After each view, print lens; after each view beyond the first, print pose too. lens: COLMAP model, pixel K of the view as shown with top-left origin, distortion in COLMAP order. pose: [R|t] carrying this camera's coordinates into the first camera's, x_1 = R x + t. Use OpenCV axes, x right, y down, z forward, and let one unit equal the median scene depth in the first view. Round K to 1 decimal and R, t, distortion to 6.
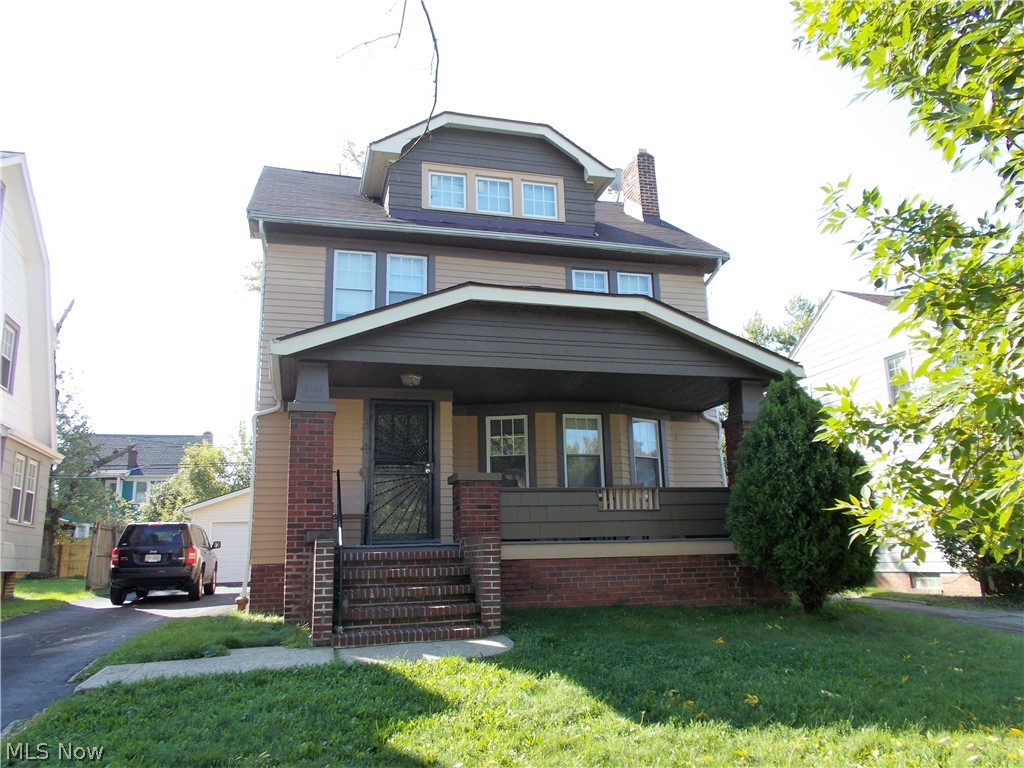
lens RADIAL K [[793.3, 0, 517.0], [0, 793.3, 385.0], [0, 0, 1]] dist [-0.011121, 0.009157]
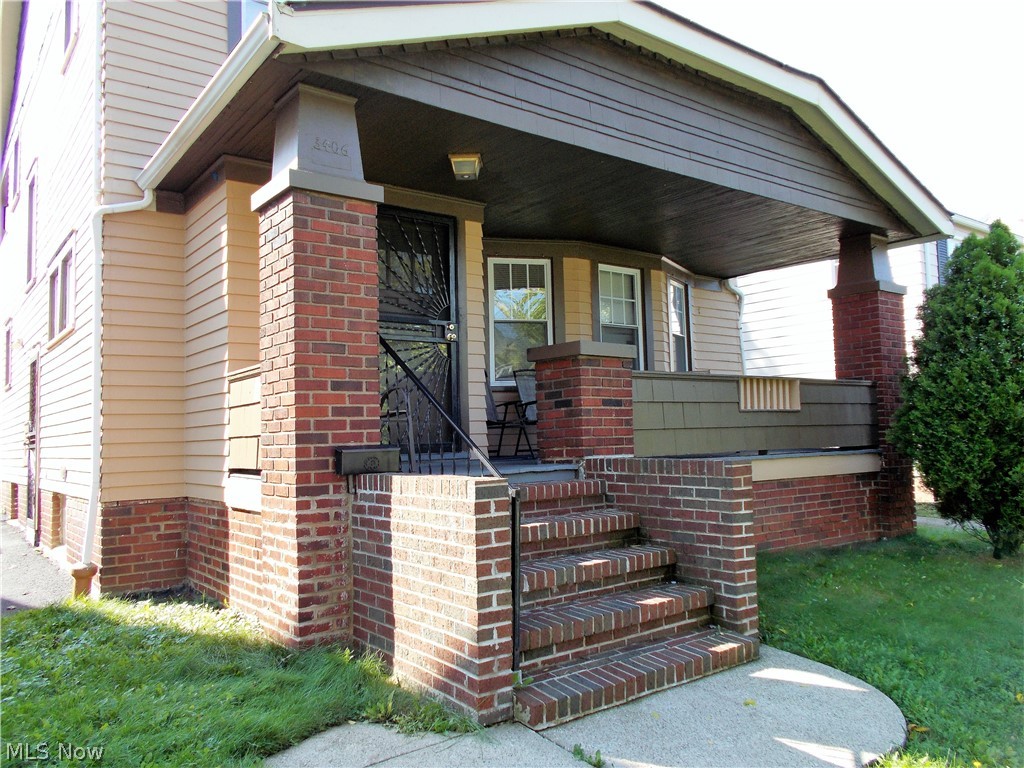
lens RADIAL K [[793.3, 0, 509.1], [0, 793.3, 383.3], [0, 0, 1]] dist [-0.011121, 0.009157]
pose [[0.928537, 0.027903, 0.370190, -0.324317], [-0.080222, 0.988692, 0.126696, 0.073477], [-0.362469, -0.147339, 0.920276, 0.505281]]
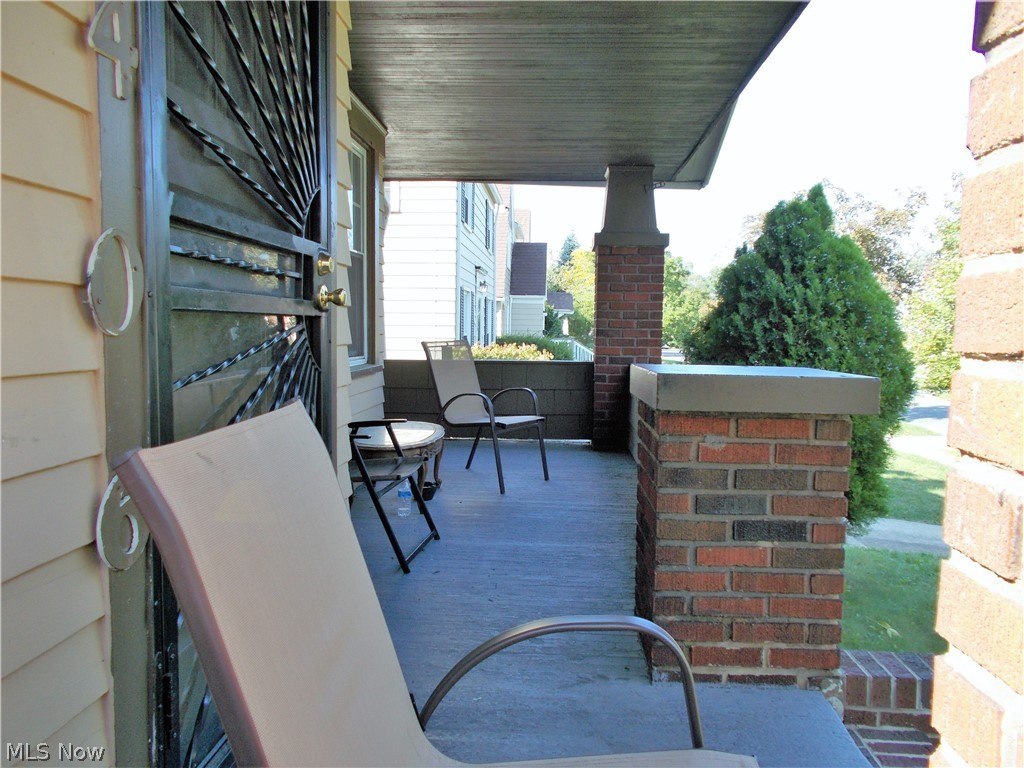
lens RADIAL K [[793.3, 0, 512.7], [0, 793.3, 386.8], [0, 0, 1]] dist [-0.011121, 0.009157]
pose [[0.310573, -0.047080, 0.949383, -0.301111], [-0.231792, 0.964872, 0.123675, 0.108423], [-0.921855, -0.258469, 0.288750, 1.021163]]
